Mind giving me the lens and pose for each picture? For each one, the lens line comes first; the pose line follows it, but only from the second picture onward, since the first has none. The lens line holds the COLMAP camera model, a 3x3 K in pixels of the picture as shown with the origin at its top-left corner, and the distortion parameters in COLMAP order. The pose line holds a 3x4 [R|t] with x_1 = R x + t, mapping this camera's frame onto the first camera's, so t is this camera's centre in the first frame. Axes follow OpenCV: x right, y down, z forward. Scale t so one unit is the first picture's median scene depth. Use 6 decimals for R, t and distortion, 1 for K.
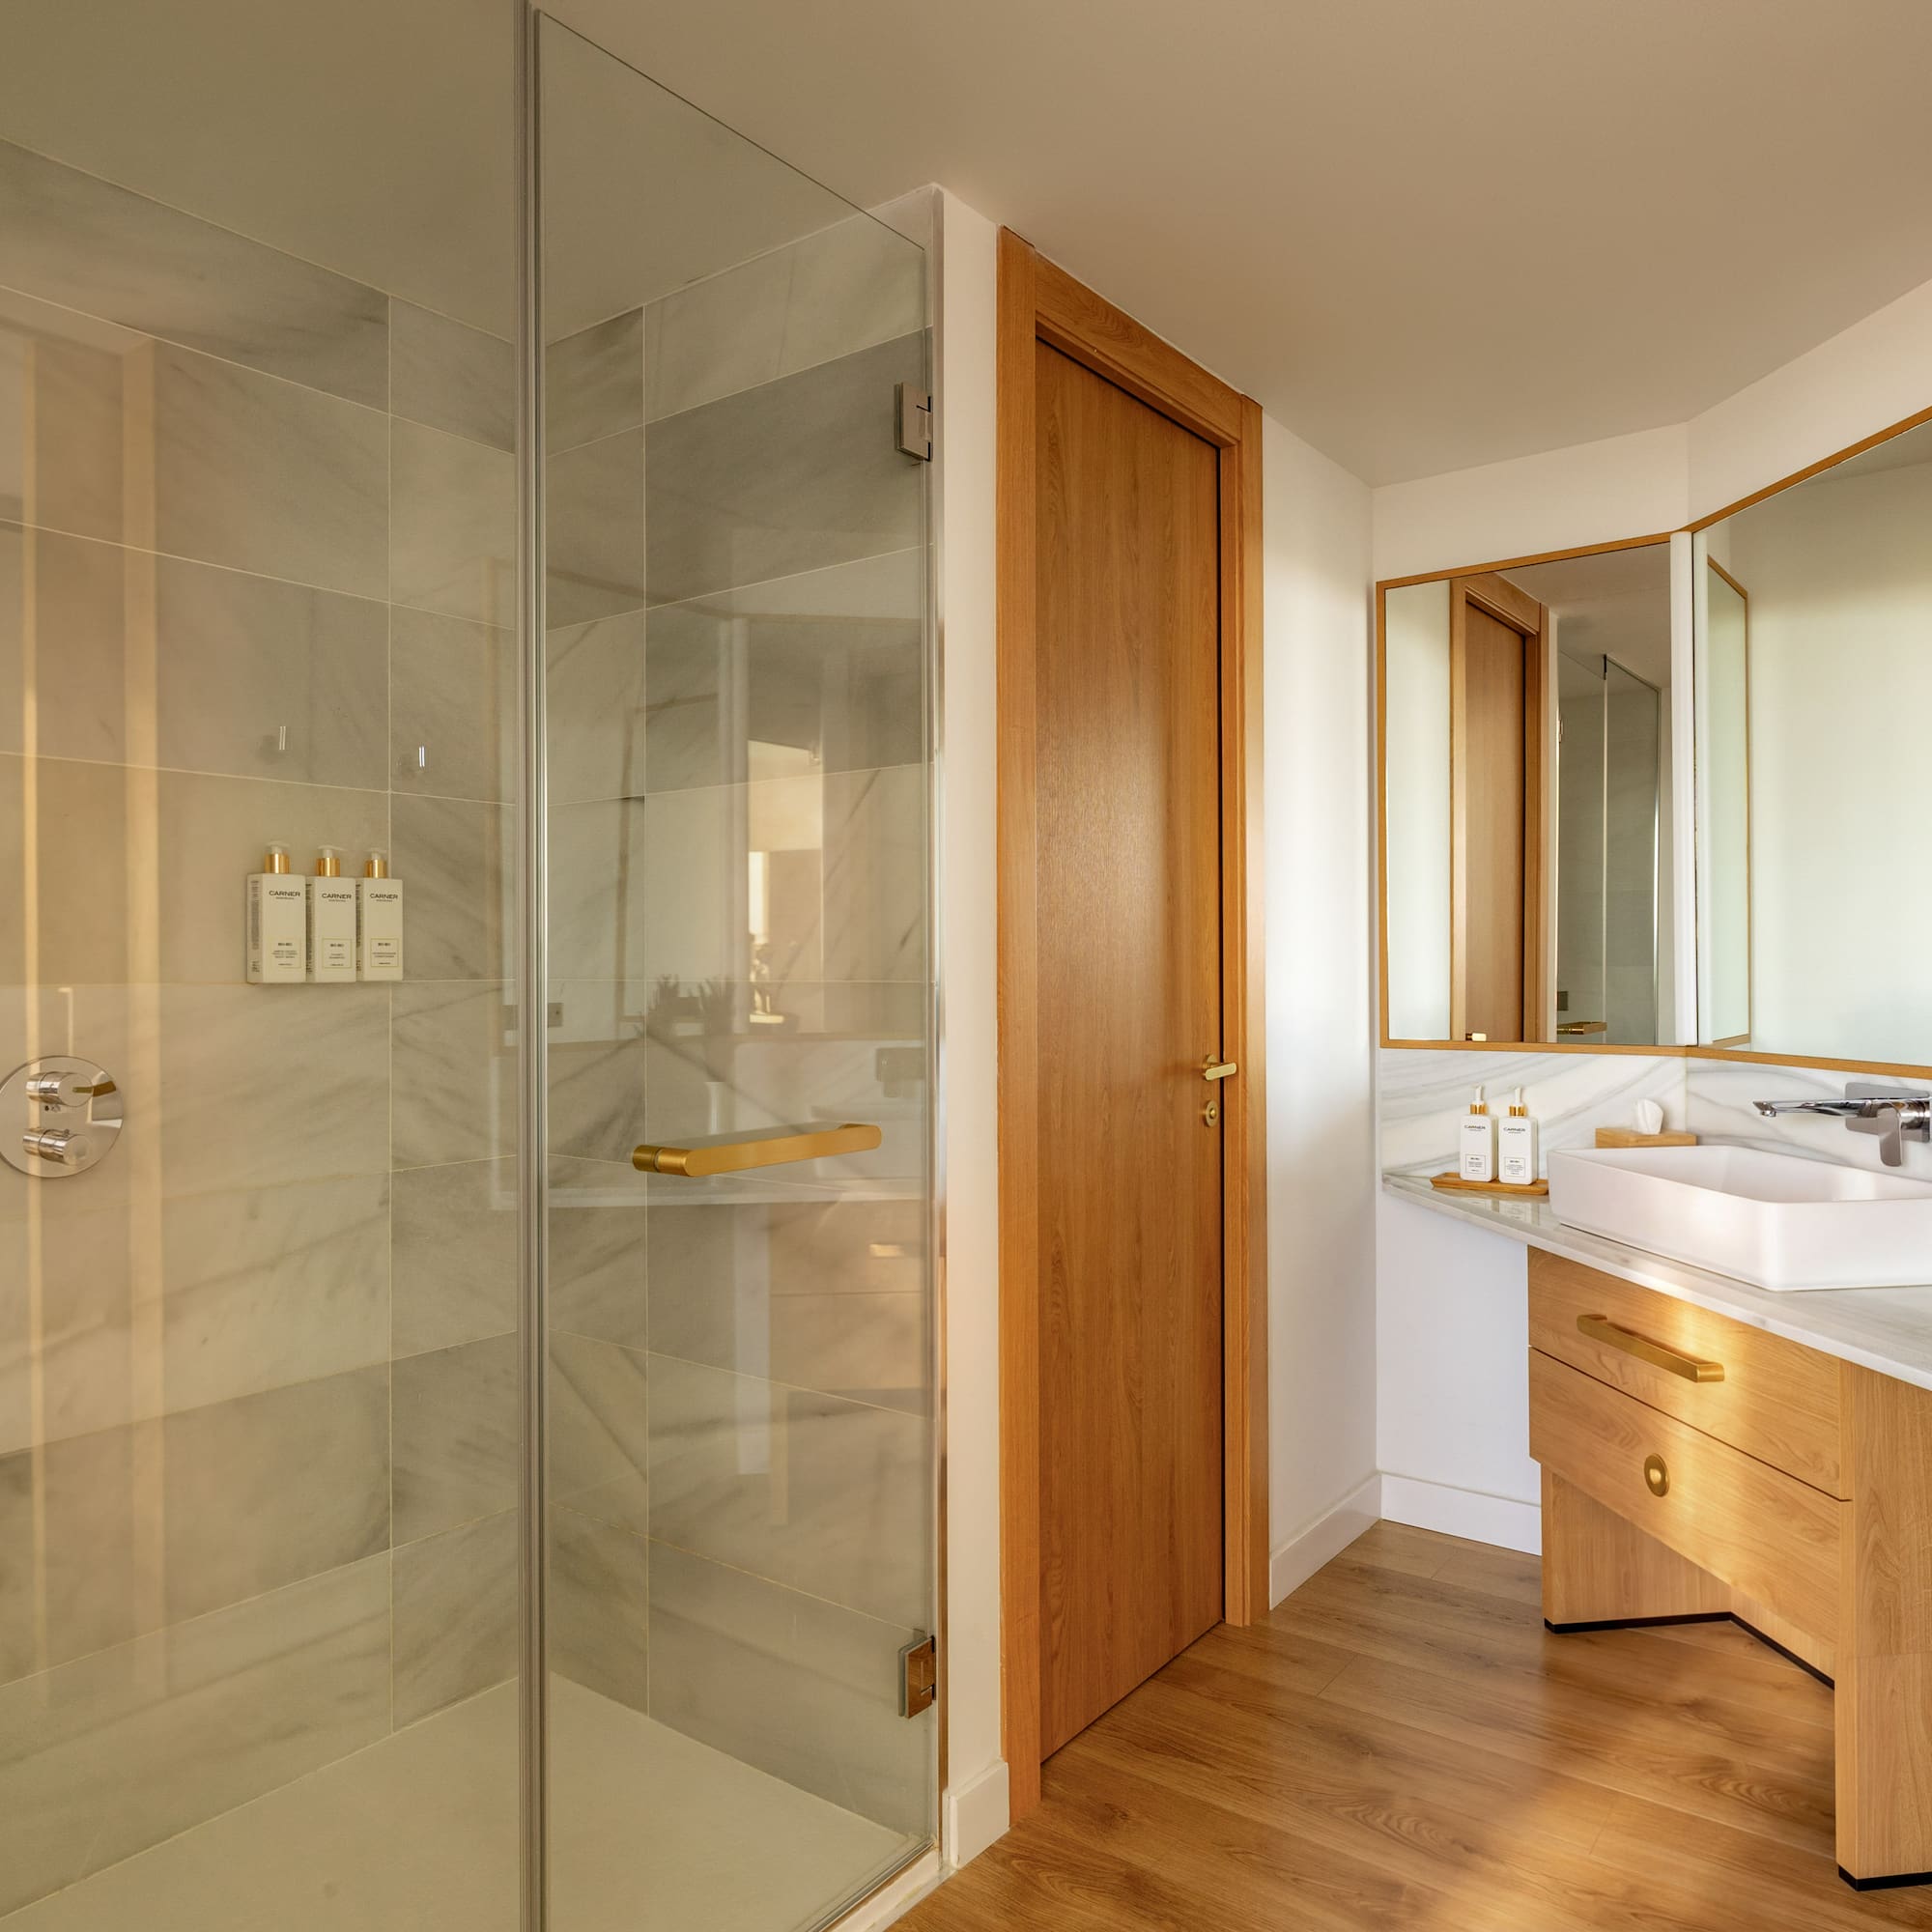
lens RADIAL K [[1439.1, 0, 958.2], [0, 1439.1, 961.1], [0, 0, 1]] dist [-0.012649, 0.000756]
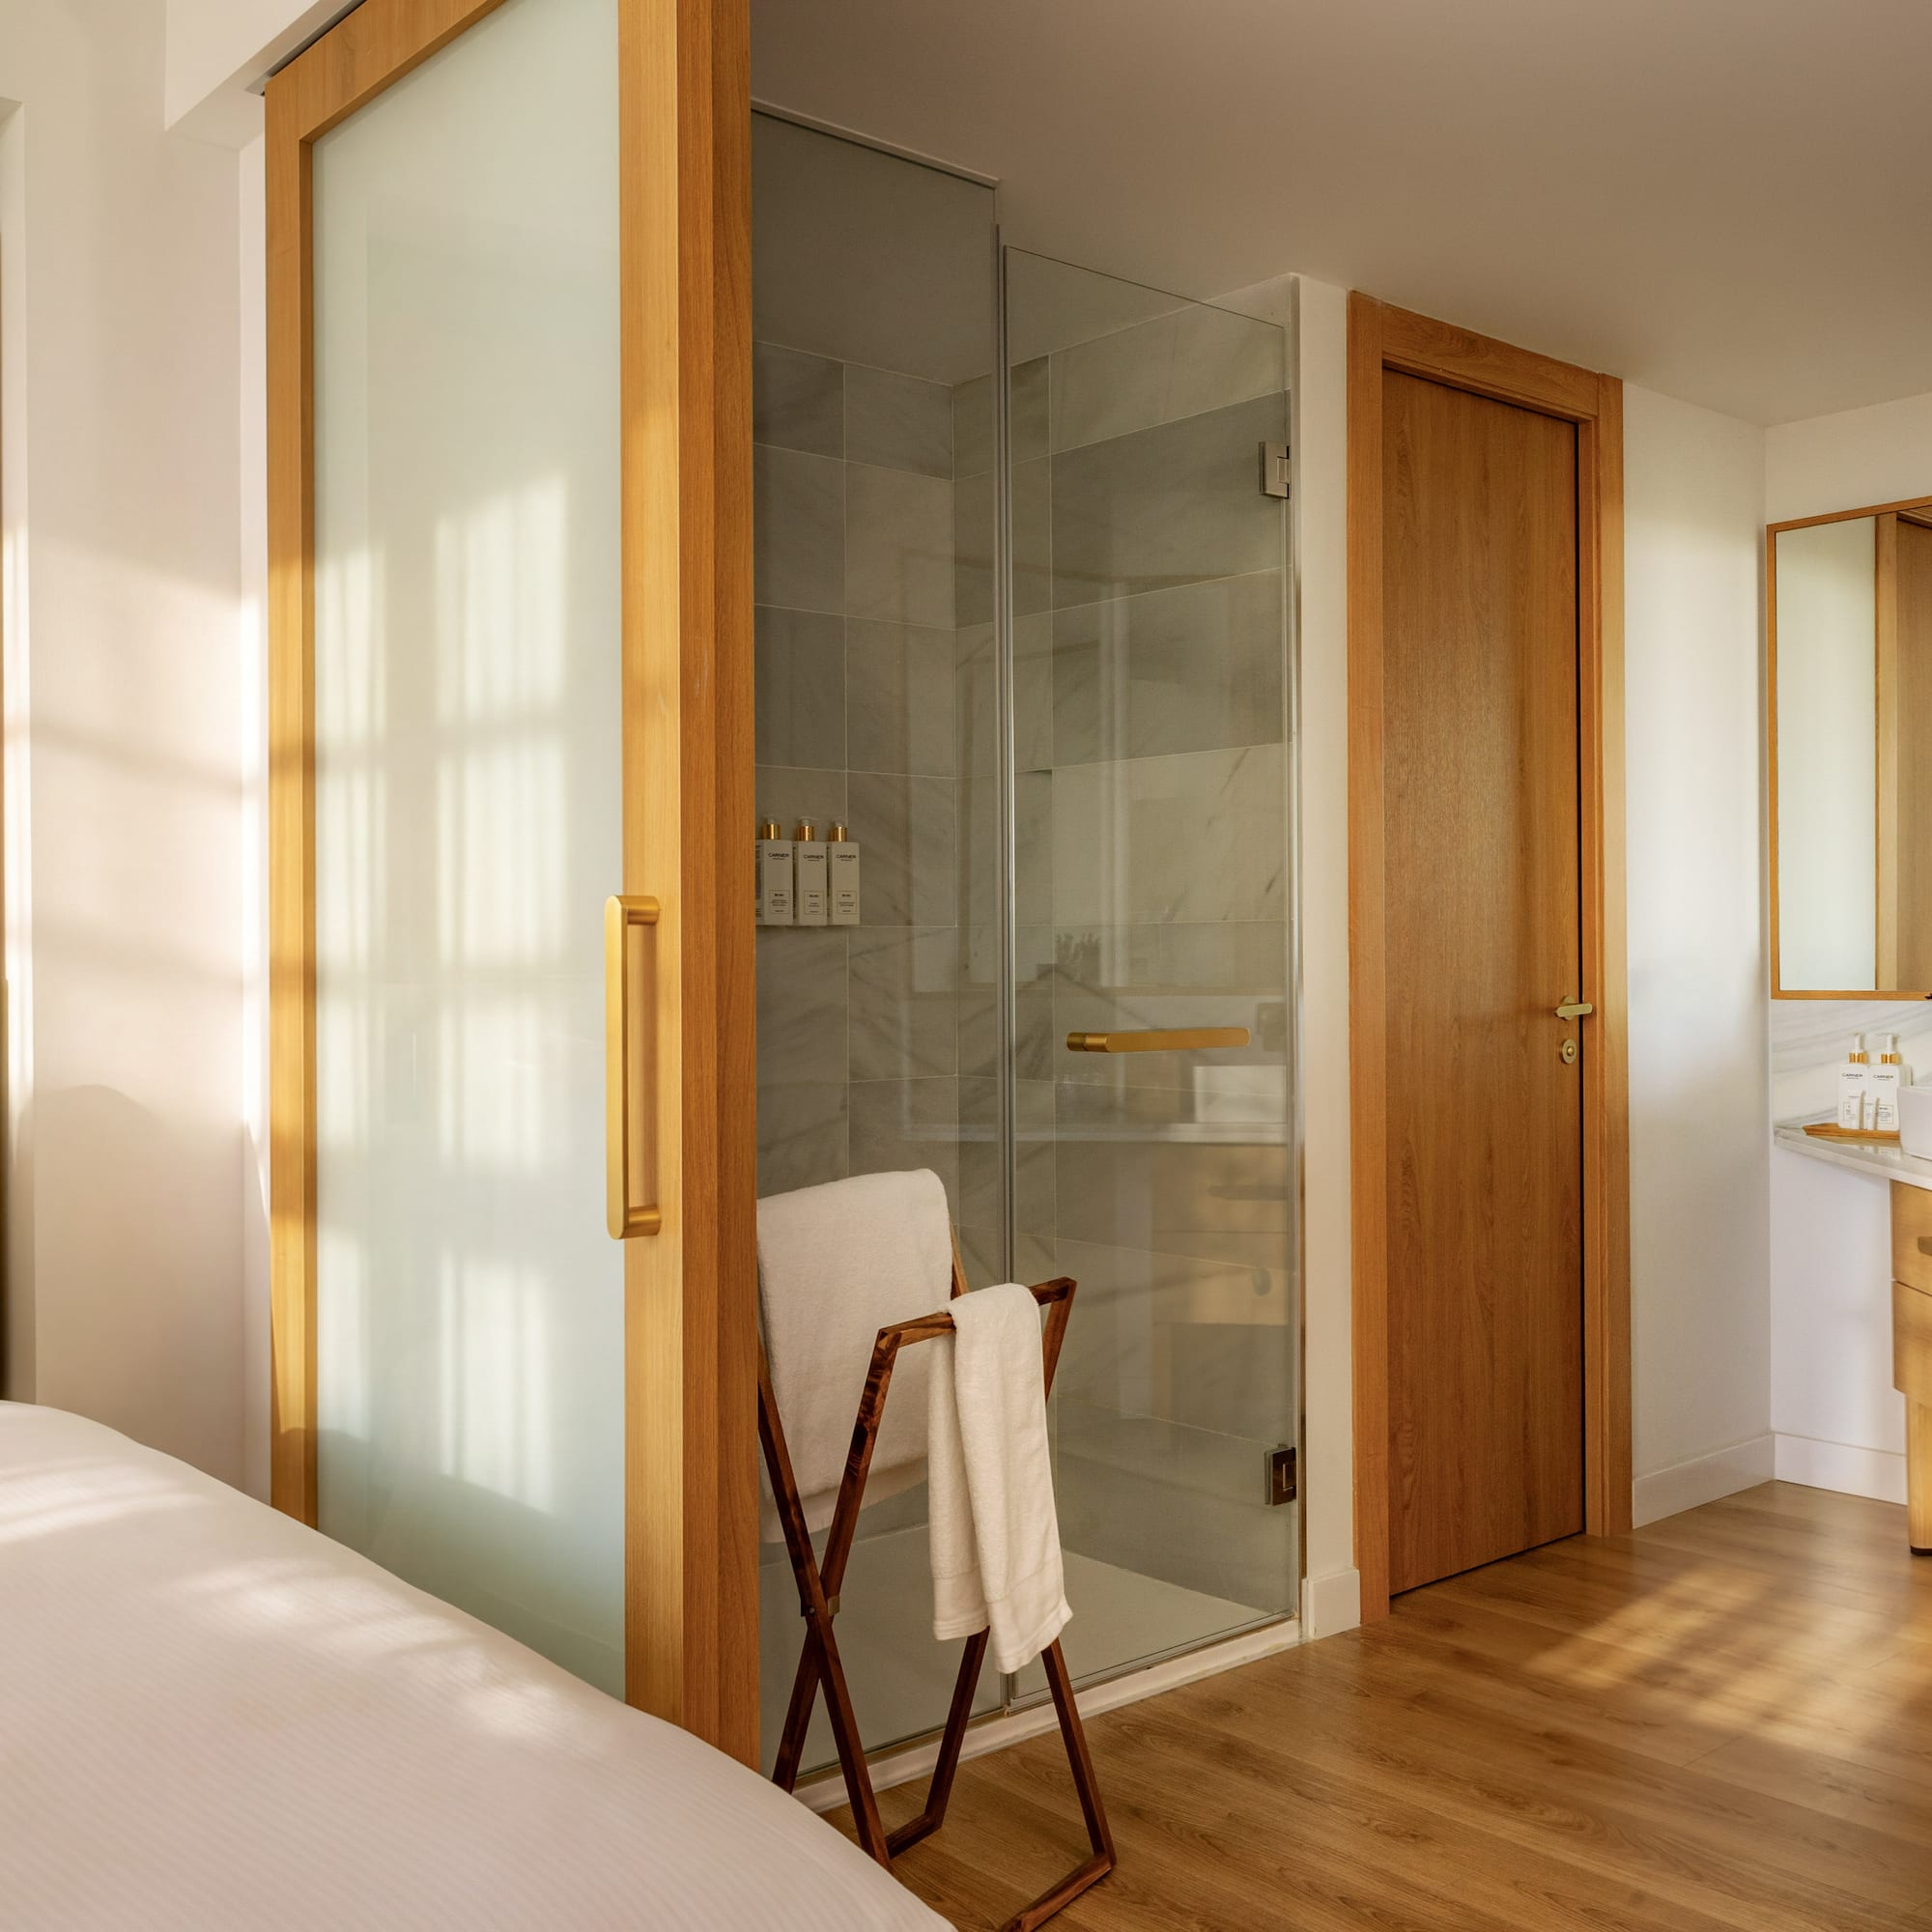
lens RADIAL K [[2040.8, 0, 960.2], [0, 2040.8, 960.4], [0, 0, 1]] dist [0.000781, 0.000000]
pose [[0.977618, -0.002165, -0.210378, 0.062682], [0.003552, 0.999974, 0.006219, 0.032453], [0.210359, -0.006827, 0.977600, -0.673340]]
